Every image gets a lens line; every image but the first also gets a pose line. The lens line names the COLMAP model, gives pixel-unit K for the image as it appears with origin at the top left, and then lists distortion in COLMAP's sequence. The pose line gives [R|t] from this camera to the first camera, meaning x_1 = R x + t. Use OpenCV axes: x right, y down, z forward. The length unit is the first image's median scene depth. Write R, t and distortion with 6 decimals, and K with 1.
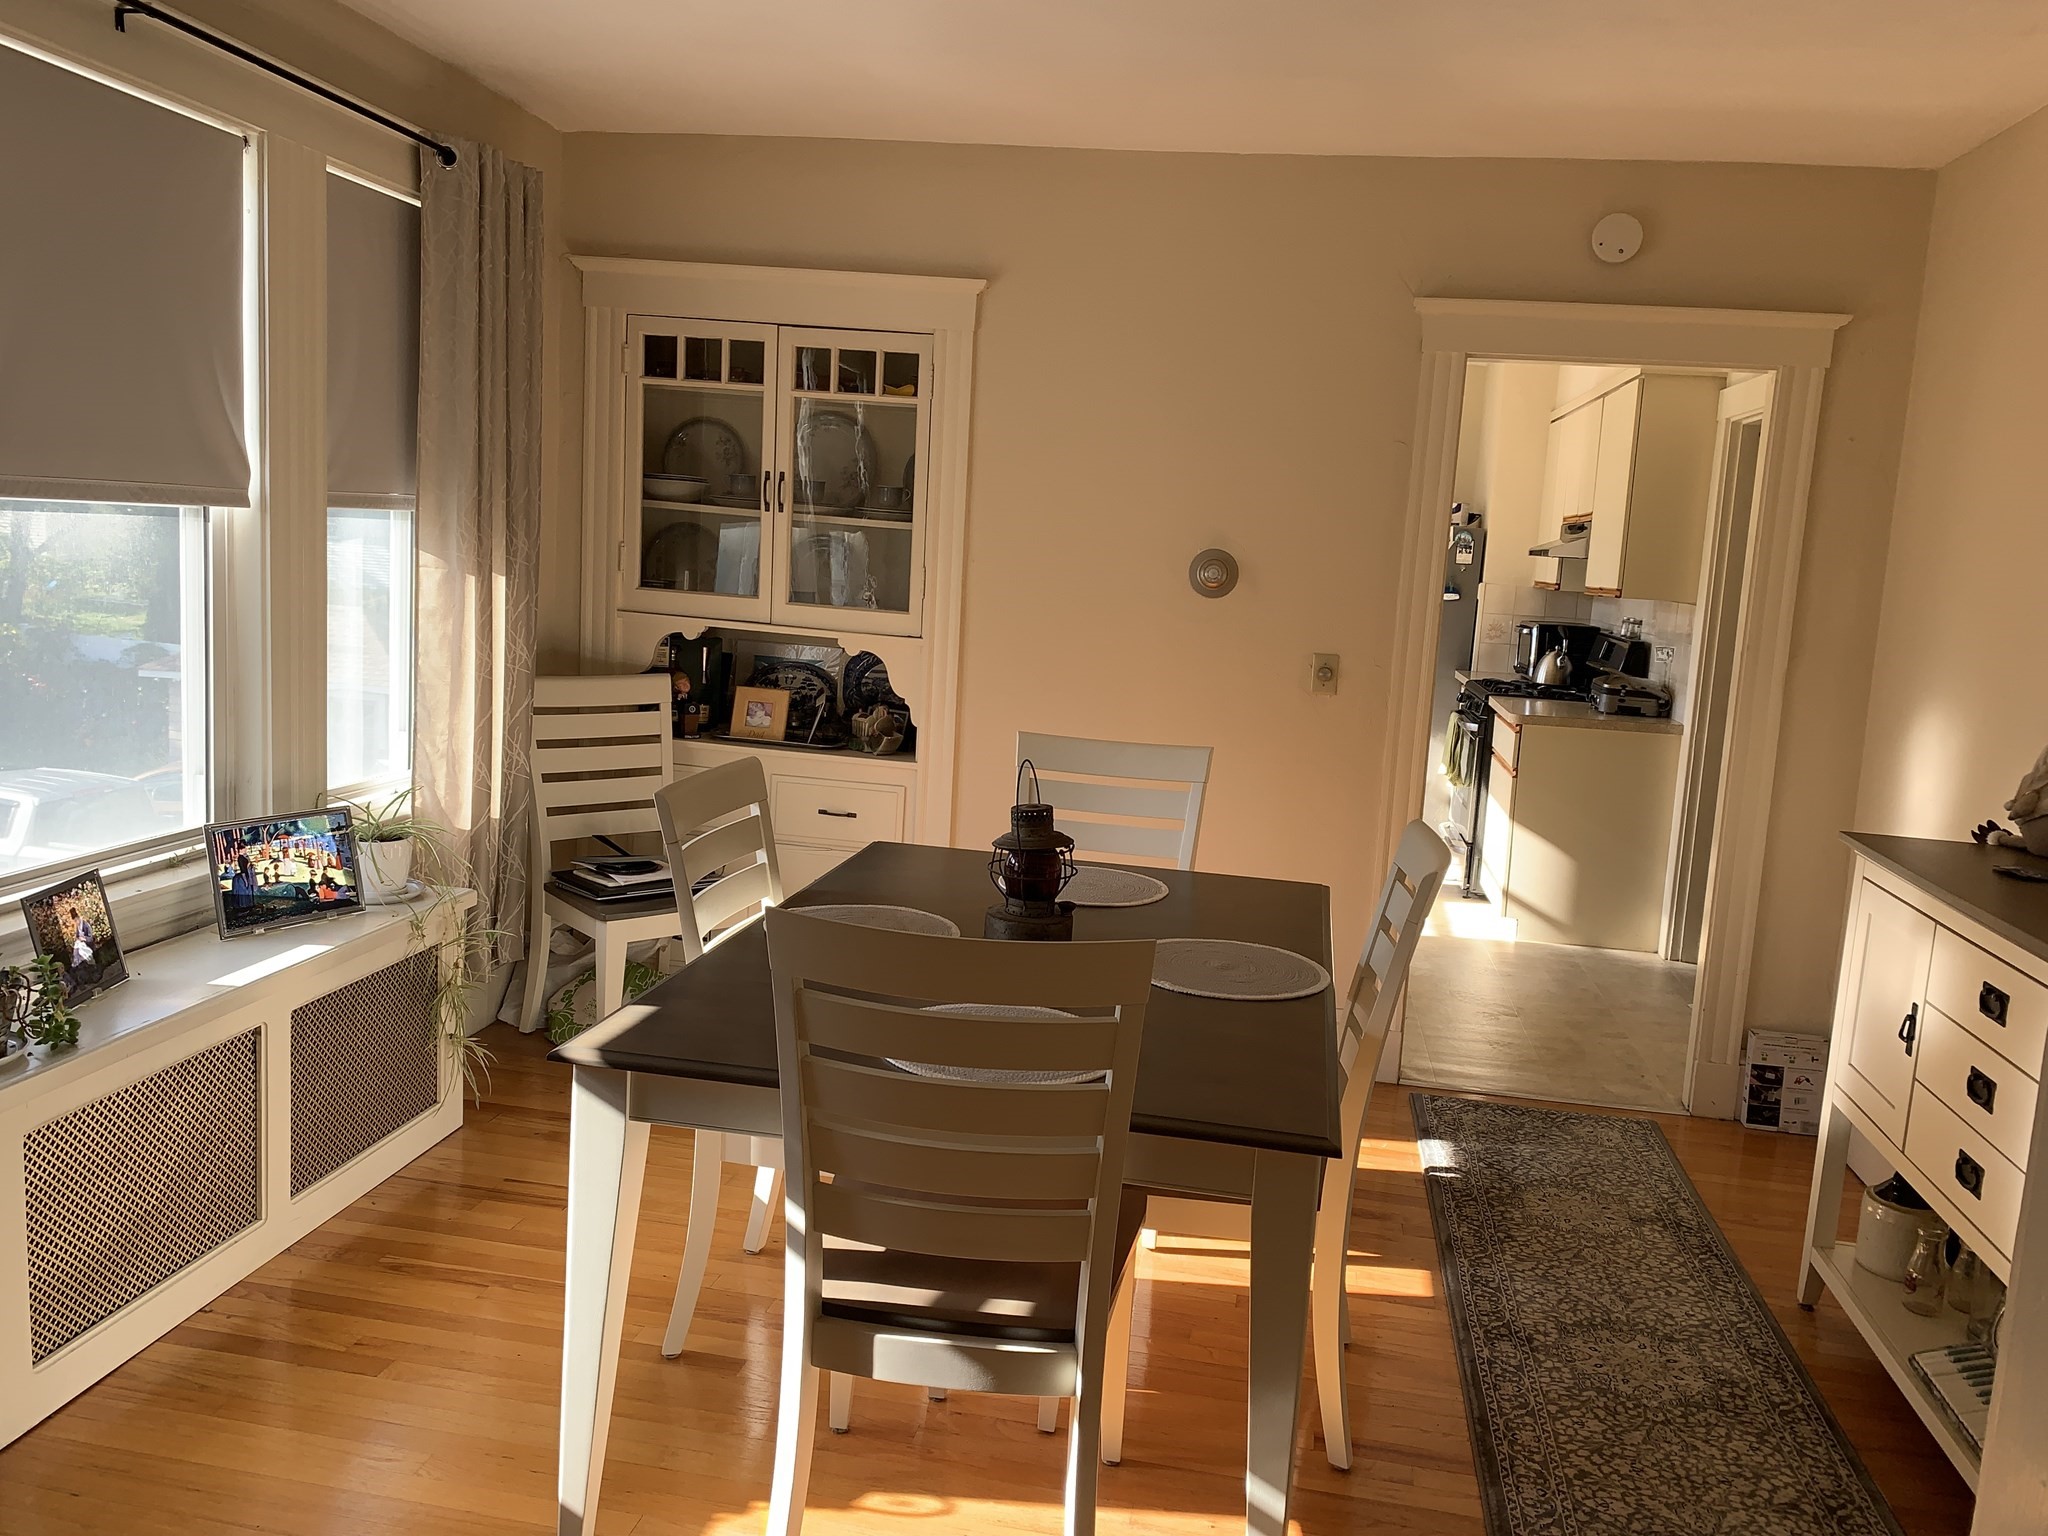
lens RADIAL K [[1561.3, 0, 1055.4], [0, 1561.3, 752.6], [0, 0, 1]] dist [0.065218, -0.066762]
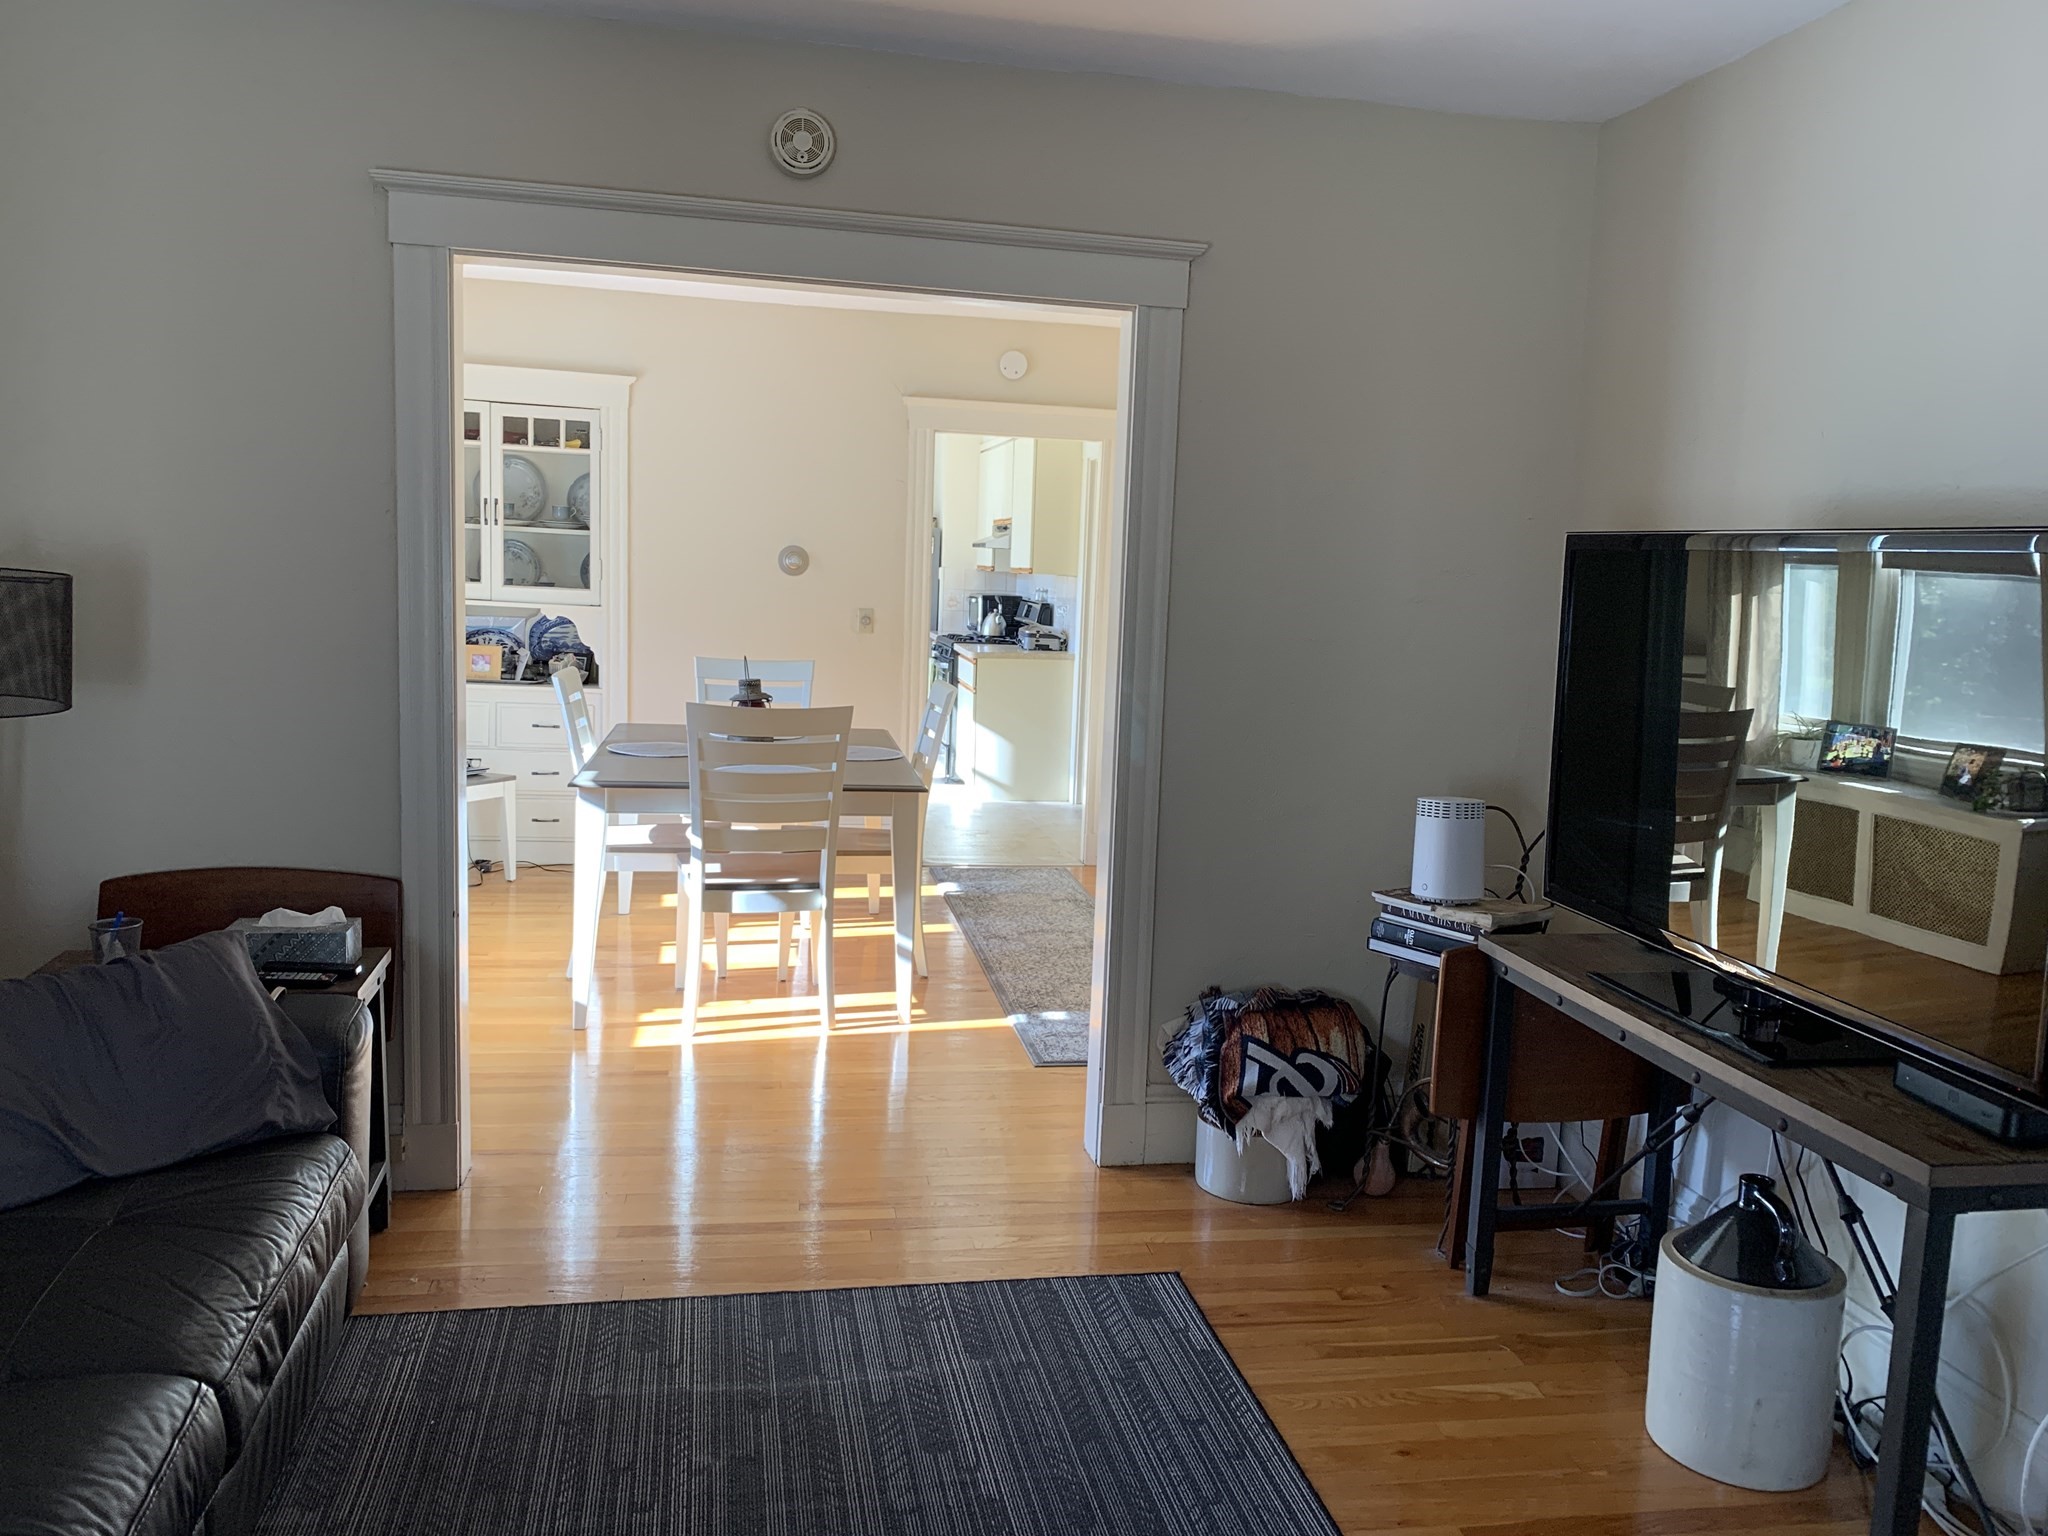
lens RADIAL K [[1561.3, 0, 1055.4], [0, 1561.3, 752.6], [0, 0, 1]] dist [0.065218, -0.066762]
pose [[0.939047, -0.063566, 0.337860, -0.208792], [0.062492, 0.997946, 0.014067, 0.079403], [-0.338060, 0.007903, 0.941091, -0.630251]]
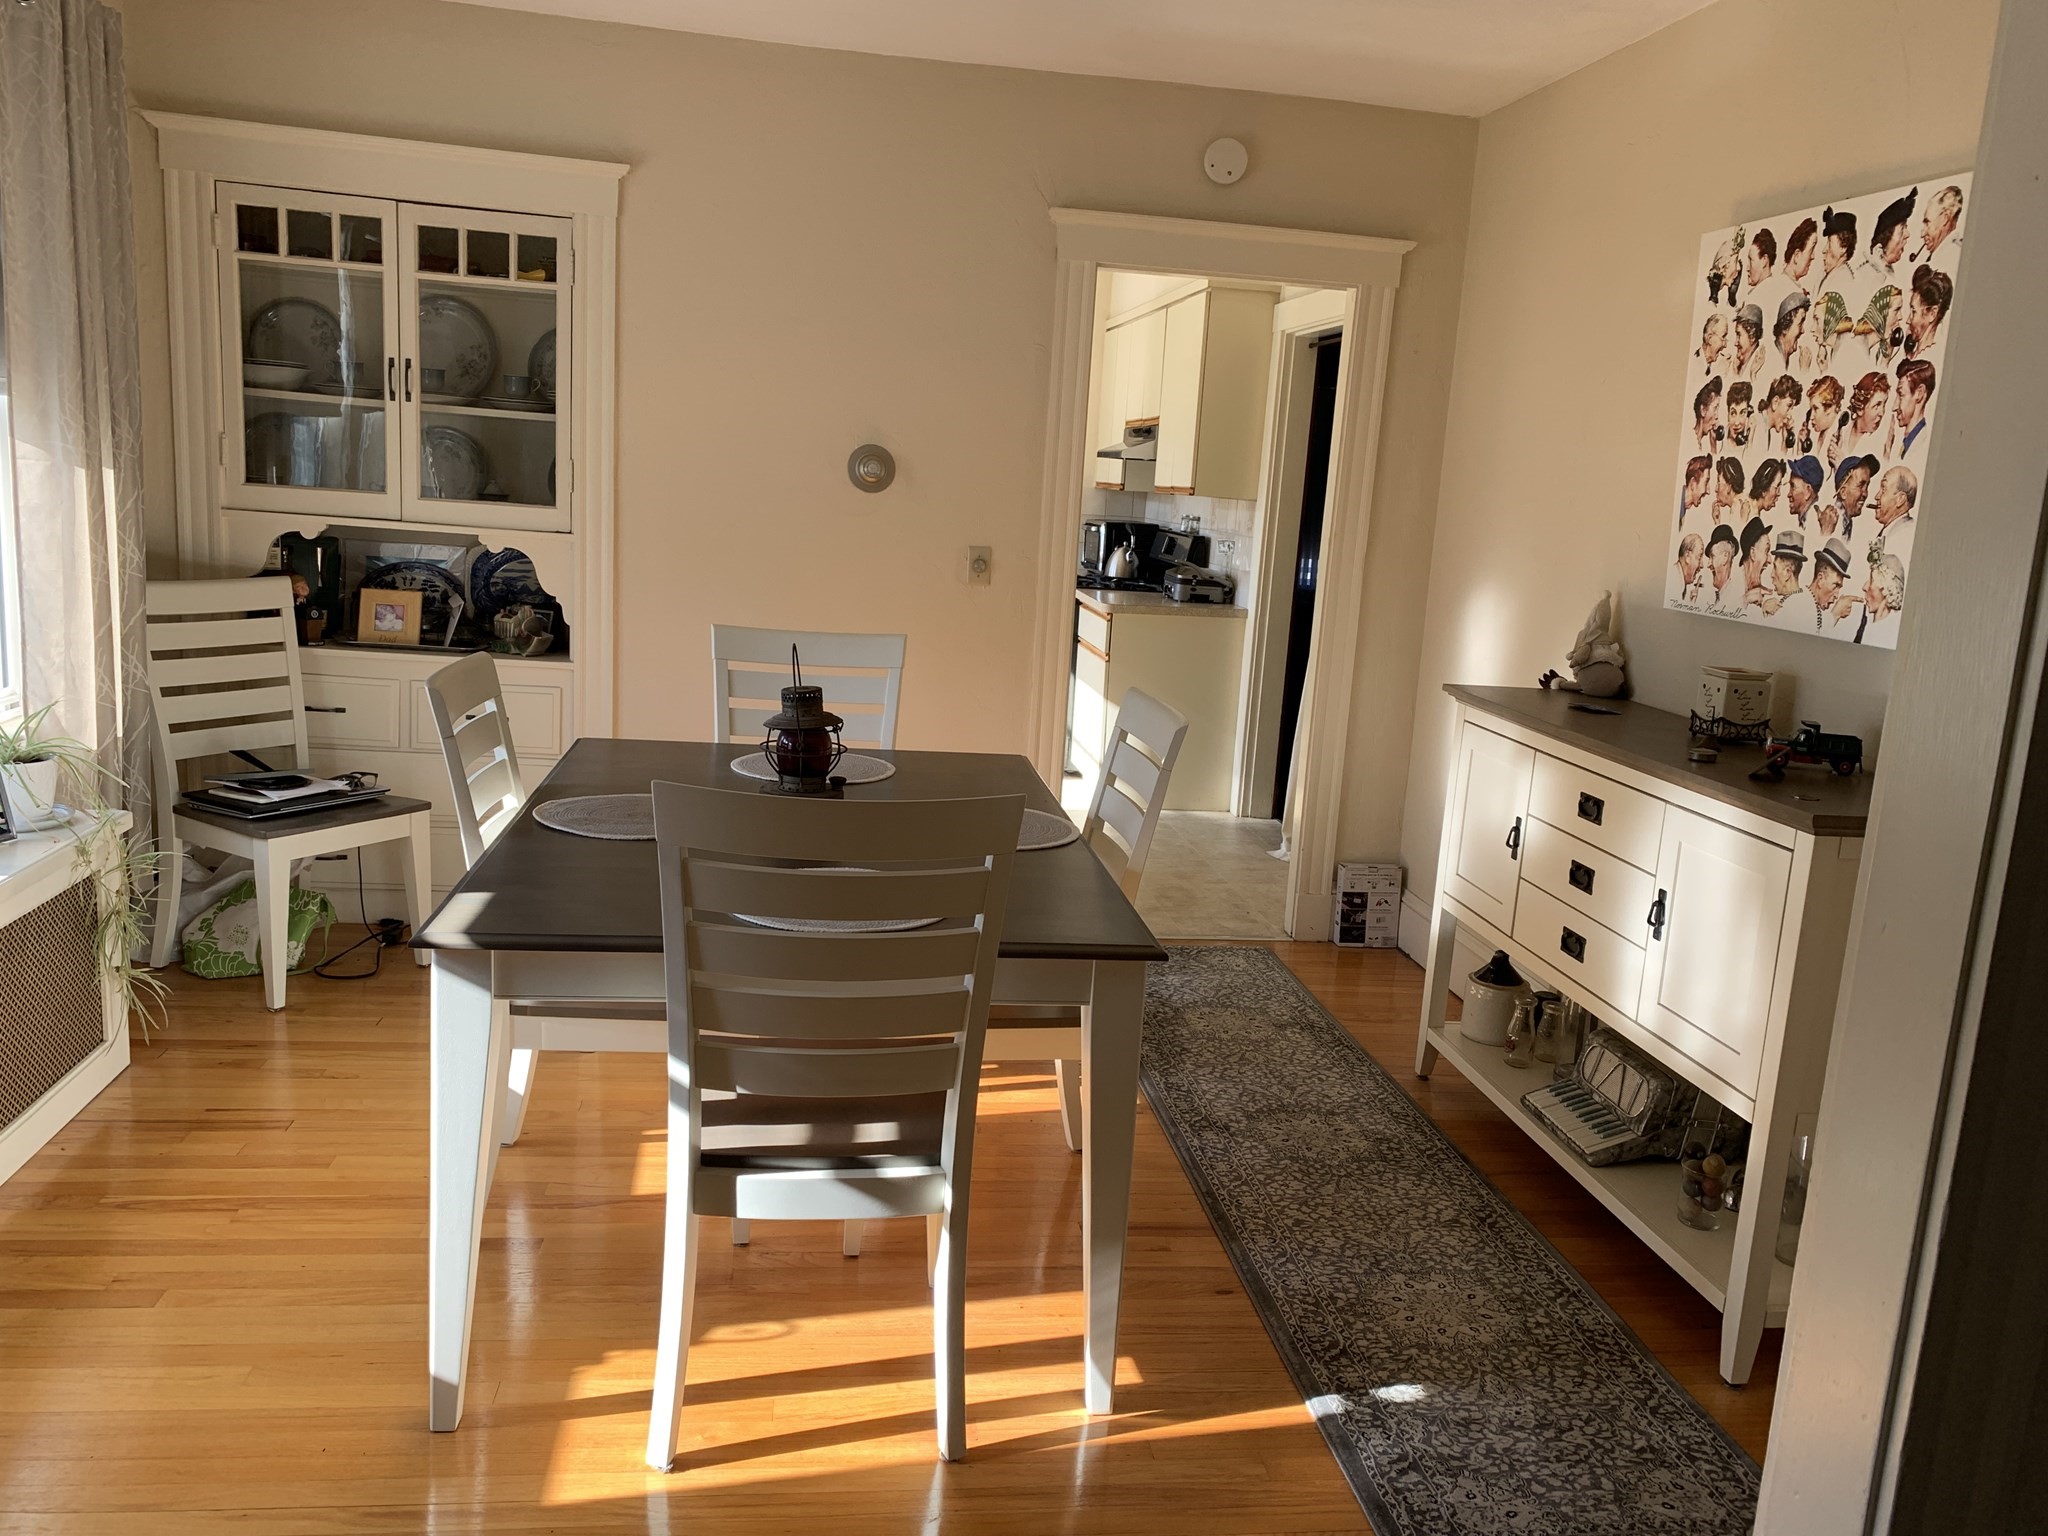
lens RADIAL K [[1551.2, 0, 1024.0], [0, 1551.2, 768.0], [0, 0, 1]] dist [0.061495, -0.060060]
pose [[0.955230, -0.055942, 0.290526, -0.115326], [0.035944, 0.996631, 0.073725, 0.010967], [-0.293672, -0.059982, 0.954023, -0.028643]]
